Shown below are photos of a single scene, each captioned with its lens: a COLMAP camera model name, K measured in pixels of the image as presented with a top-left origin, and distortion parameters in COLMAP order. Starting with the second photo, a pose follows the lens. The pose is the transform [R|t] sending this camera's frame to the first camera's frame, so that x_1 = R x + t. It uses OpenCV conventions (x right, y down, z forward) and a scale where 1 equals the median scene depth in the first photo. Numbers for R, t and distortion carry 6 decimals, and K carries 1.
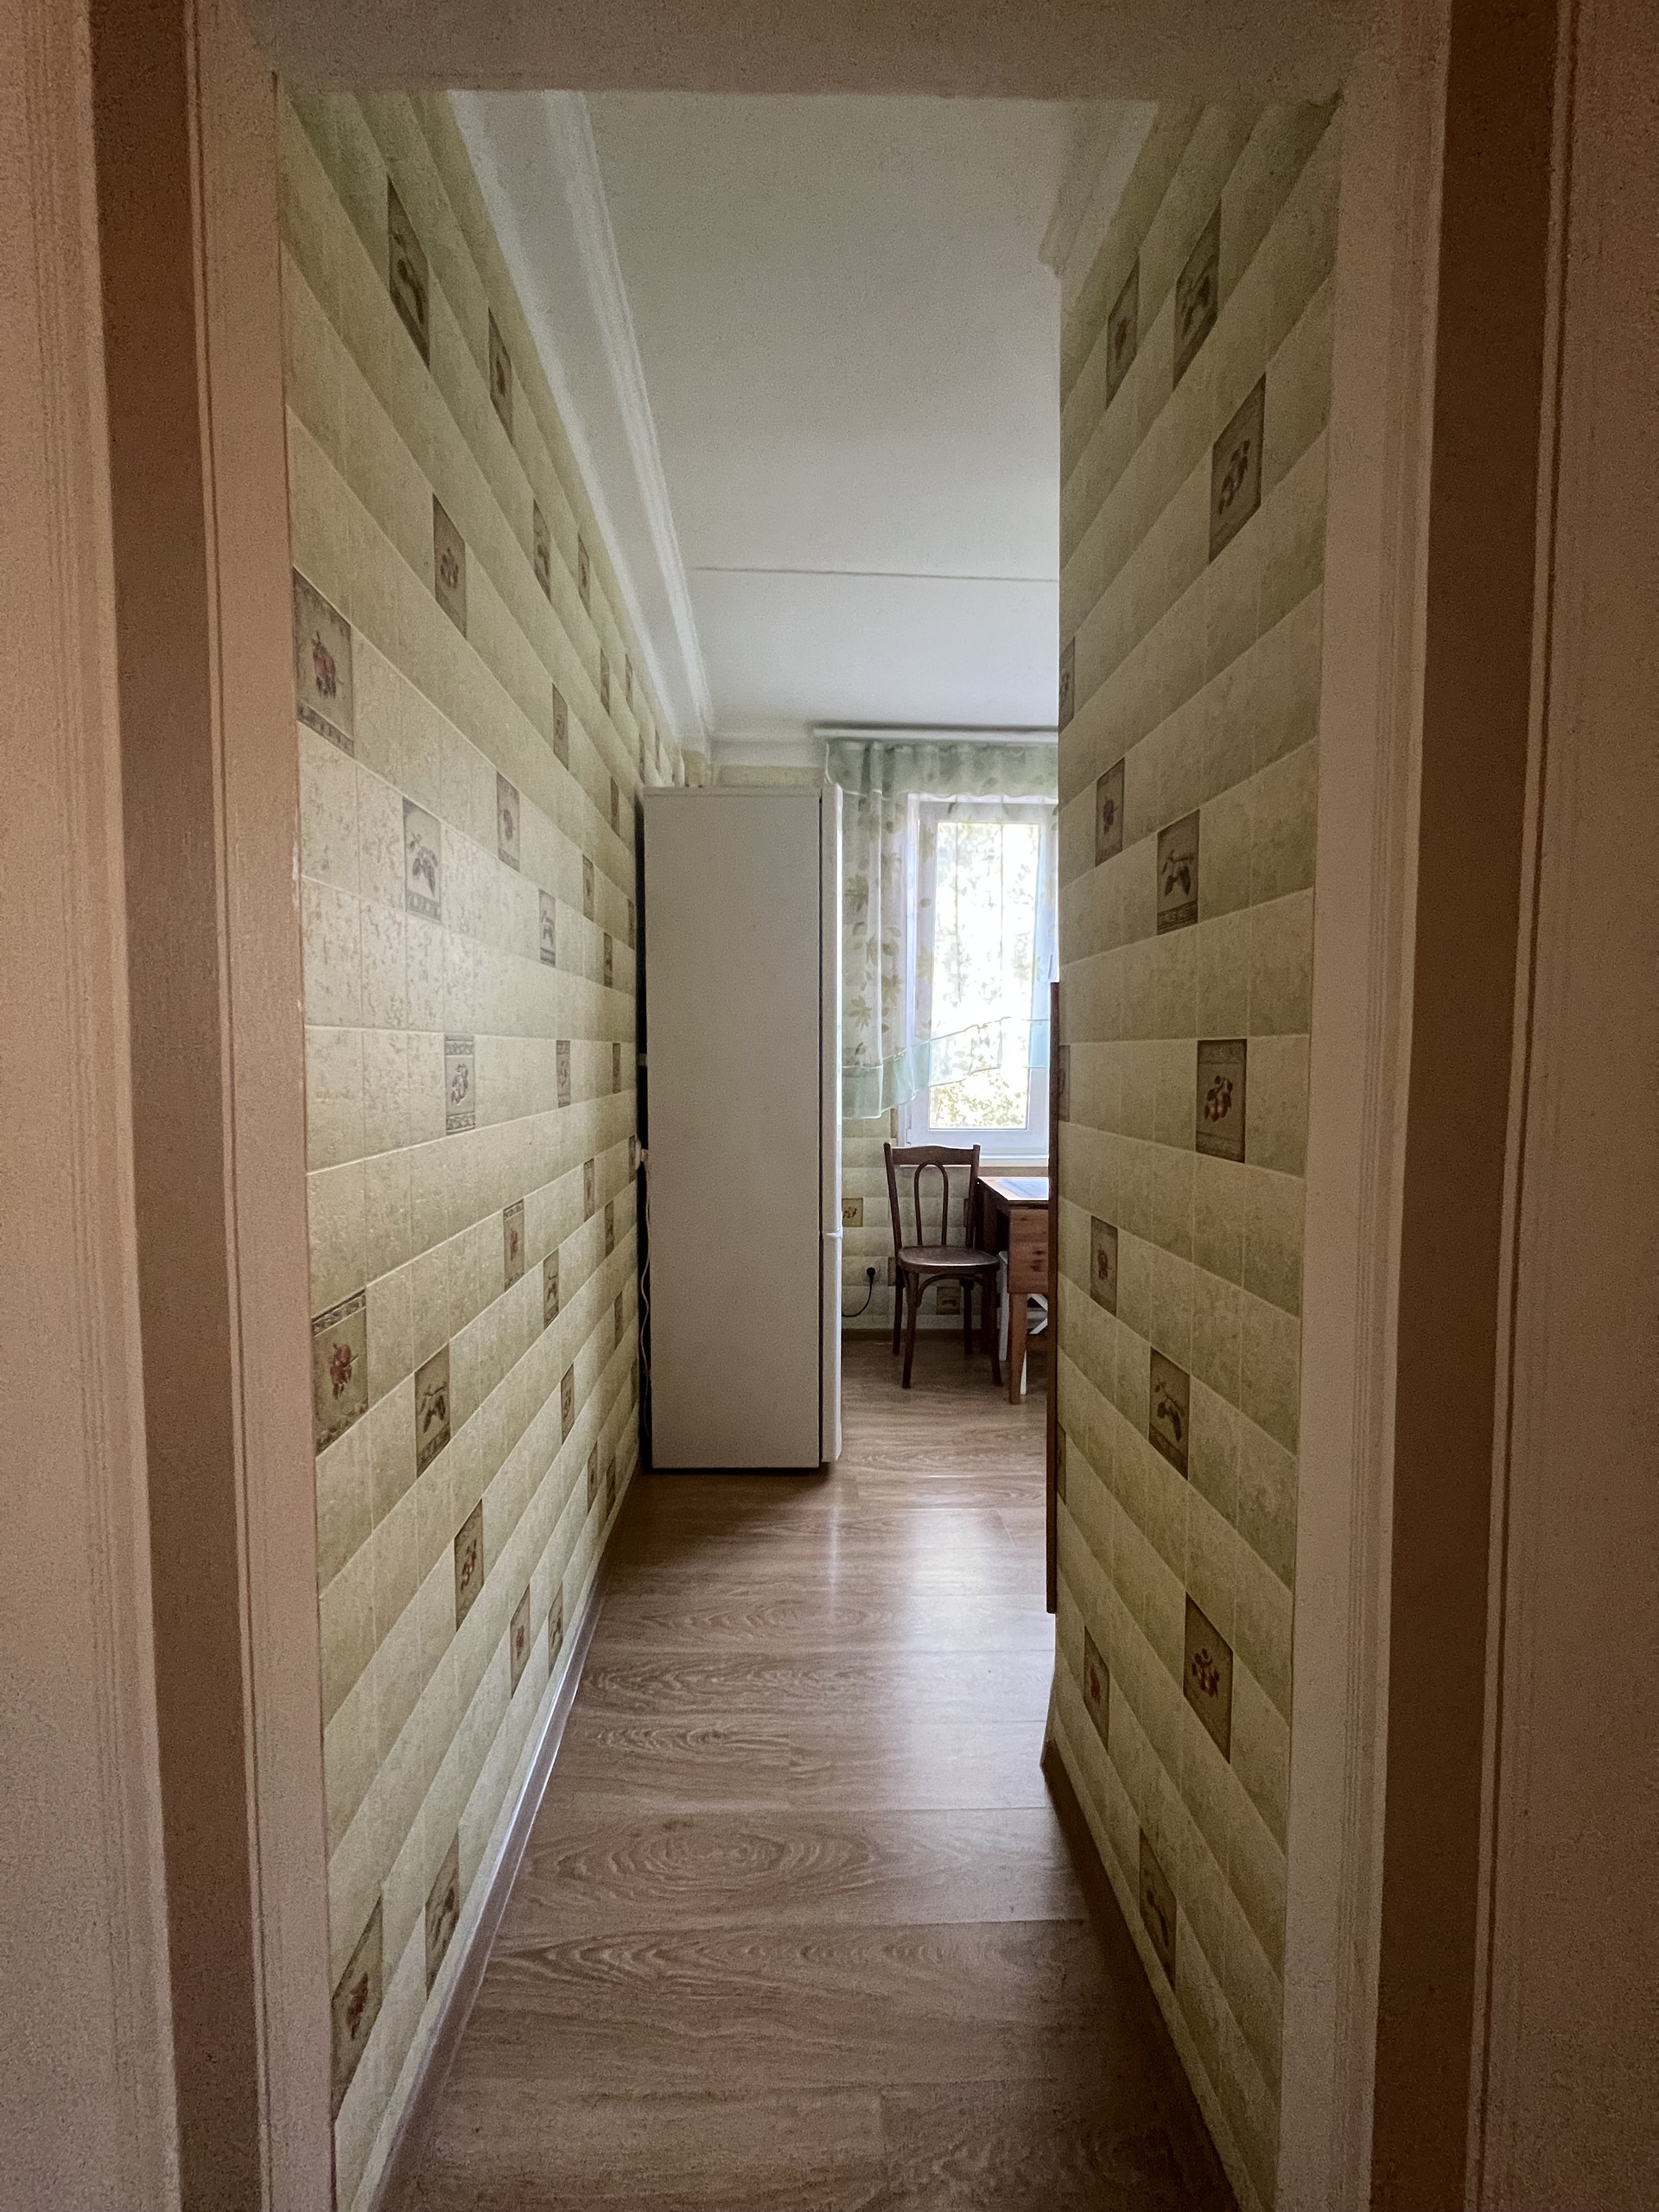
lens RADIAL K [[882.1, 0, 827.1], [0, 882.1, 1106.6], [0, 0, 1]] dist [-0.000569, 0.000018]
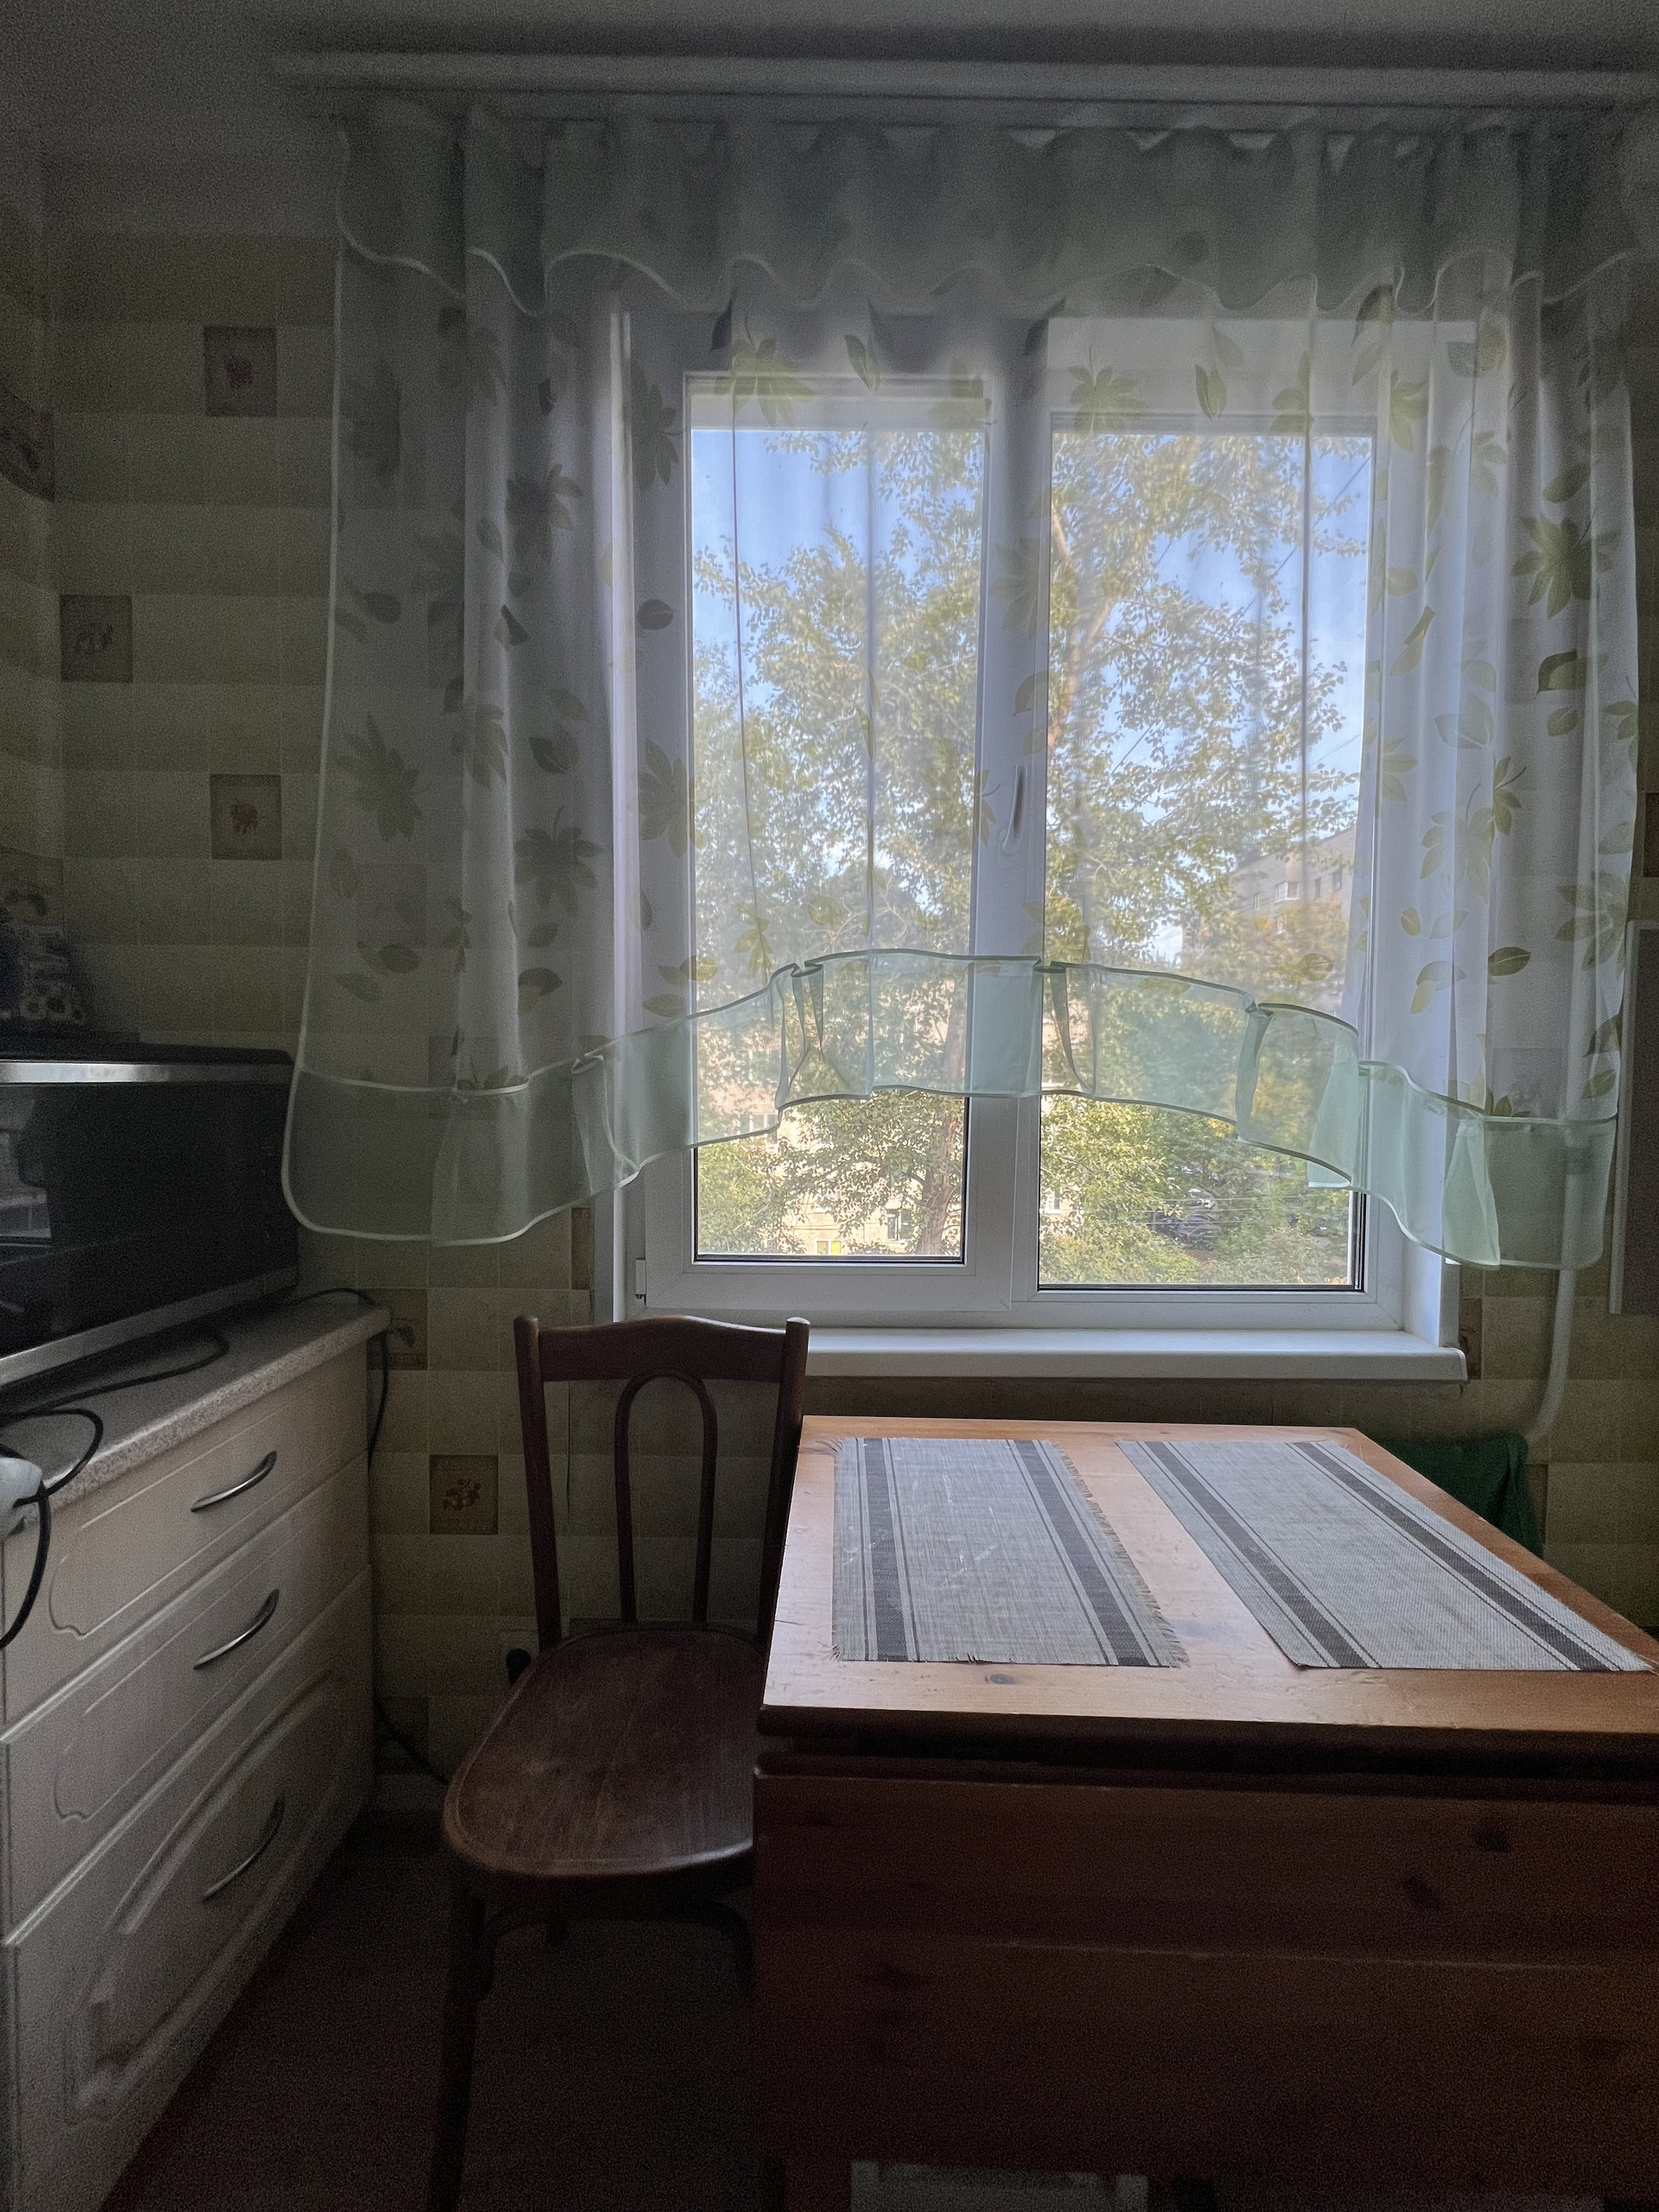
lens RADIAL K [[882.1, 0, 827.1], [0, 882.1, 1106.6], [0, 0, 1]] dist [-0.000569, 0.000018]
pose [[0.998653, 0.006273, -0.051508, 0.200037], [-0.007315, 0.999772, -0.020053, -0.032977], [0.051371, 0.020403, 0.998471, 0.665983]]
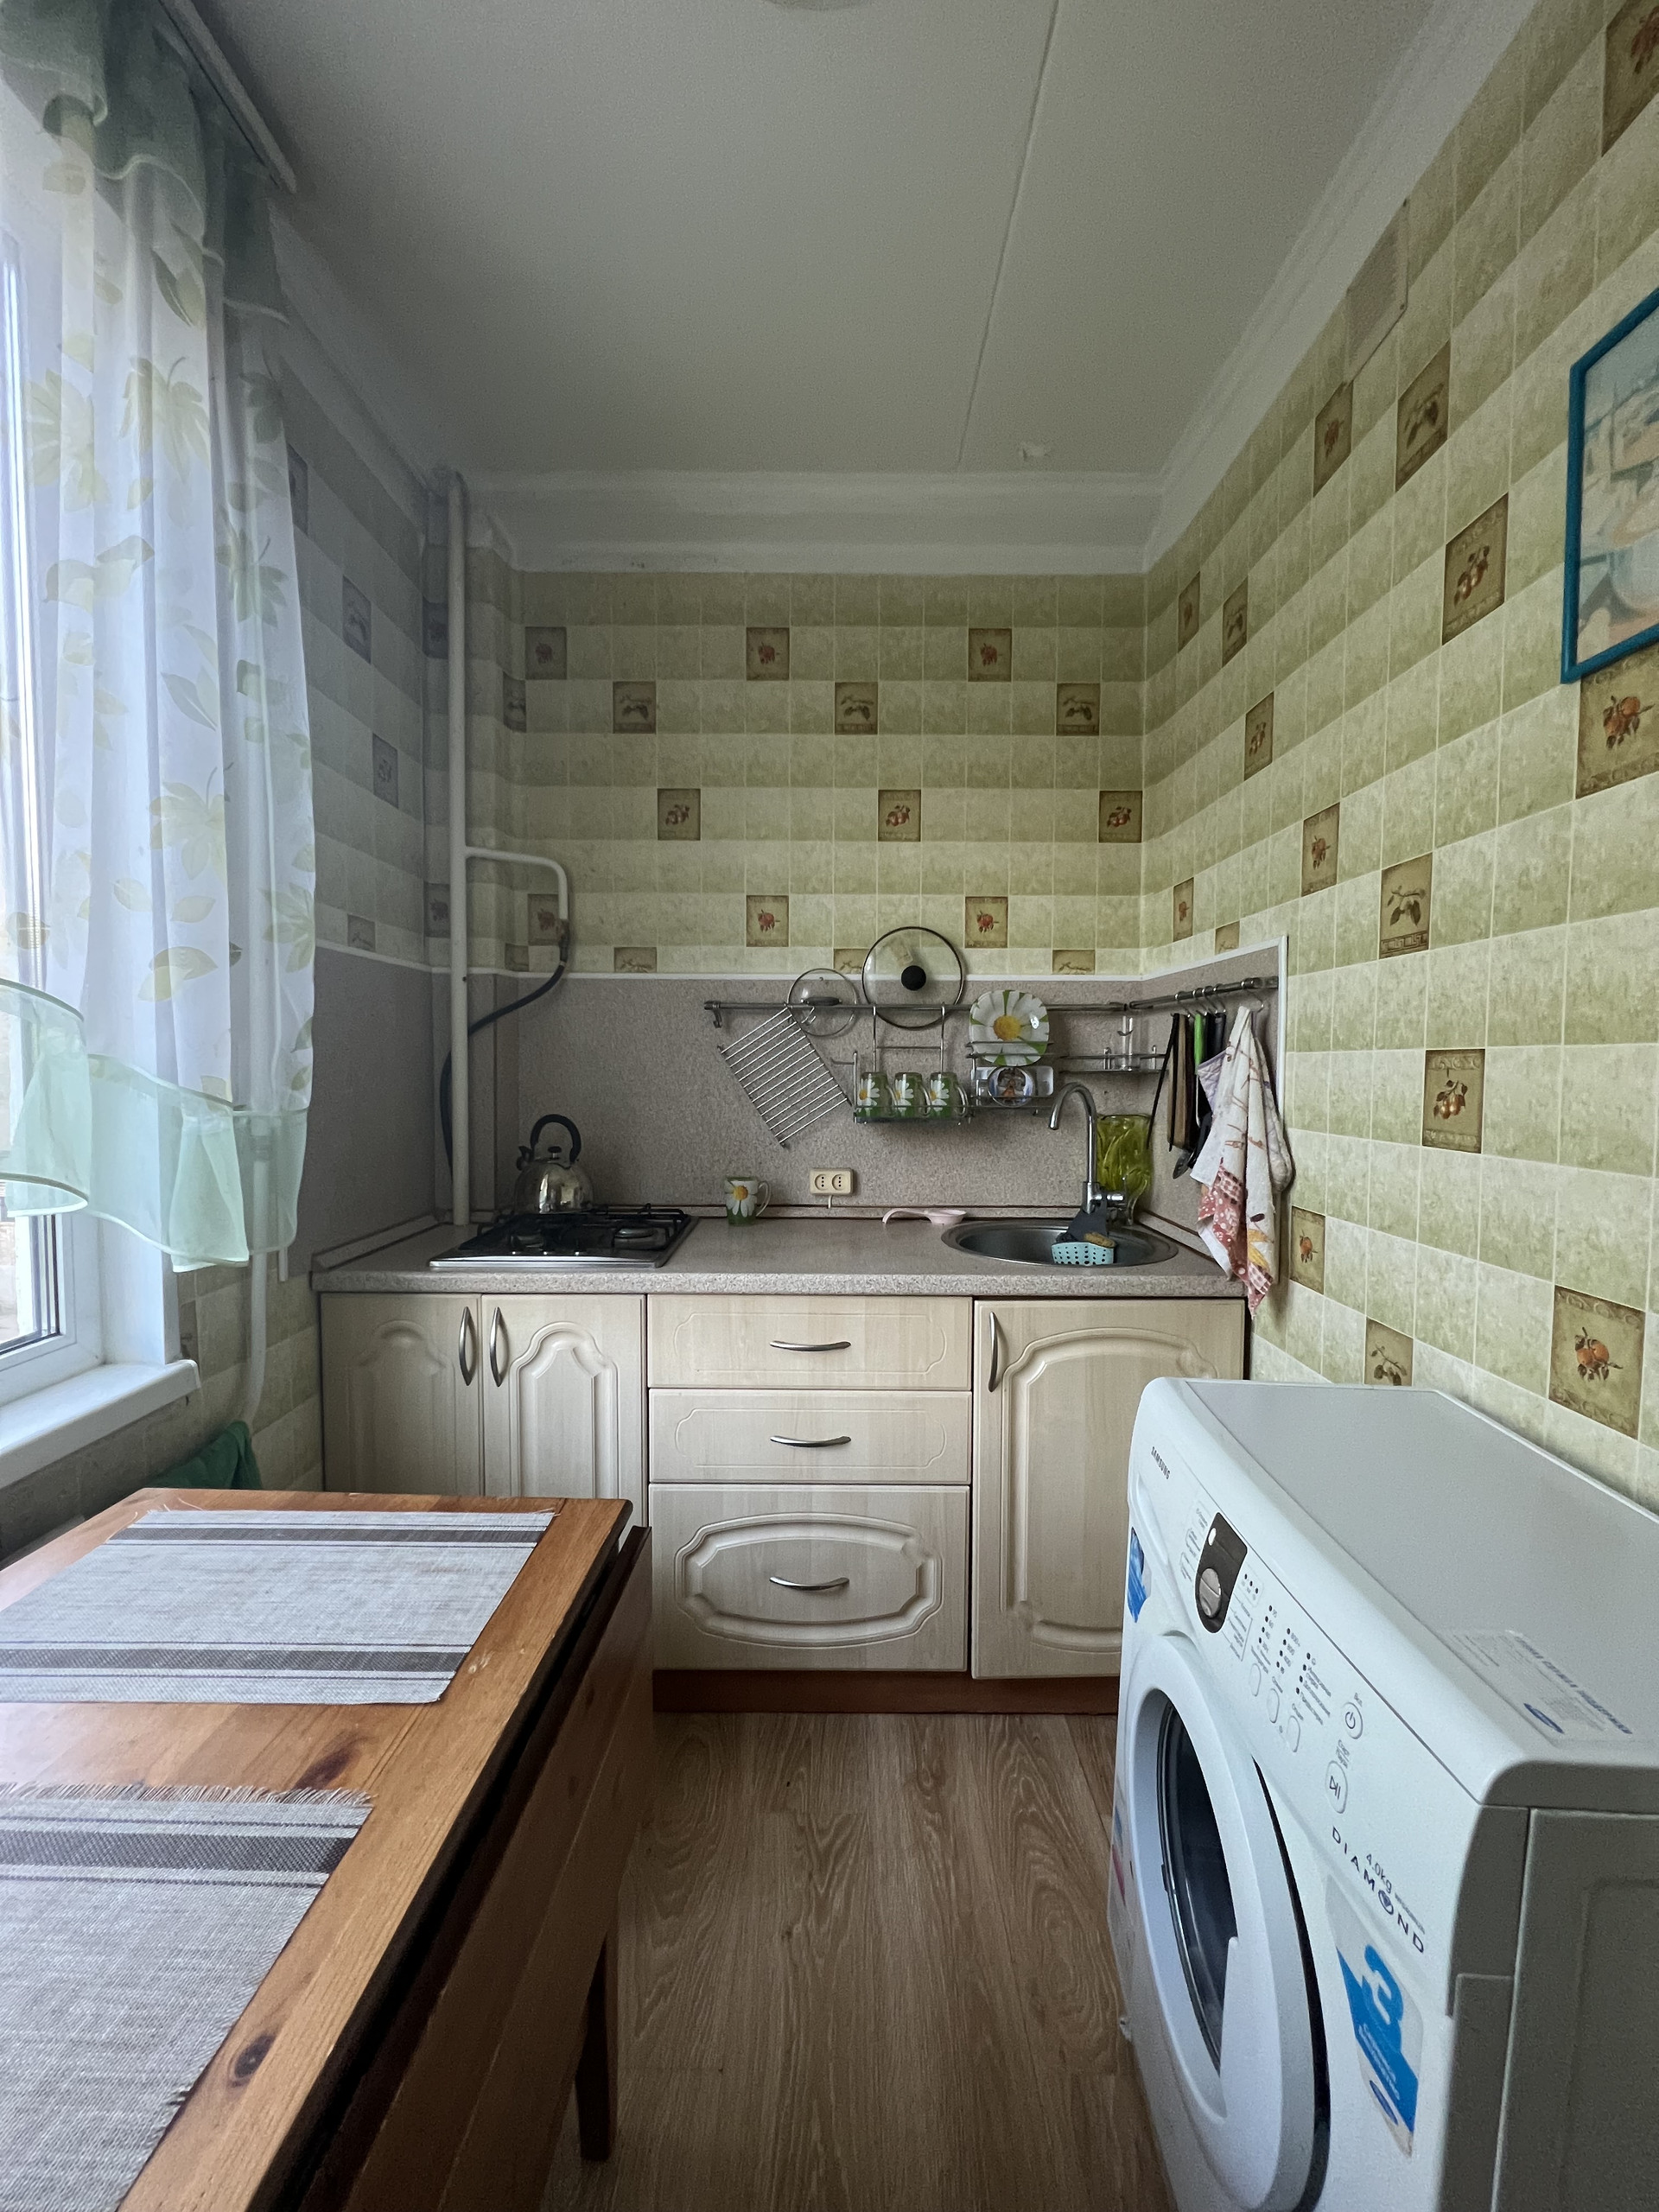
lens RADIAL K [[882.1, 0, 827.1], [0, 882.1, 1106.6], [0, 0, 1]] dist [-0.000569, 0.000018]
pose [[0.058877, -0.051566, 0.996933, 0.115950], [0.048604, 0.997629, 0.048732, -0.045435], [-0.997081, 0.045586, 0.061243, 0.774327]]
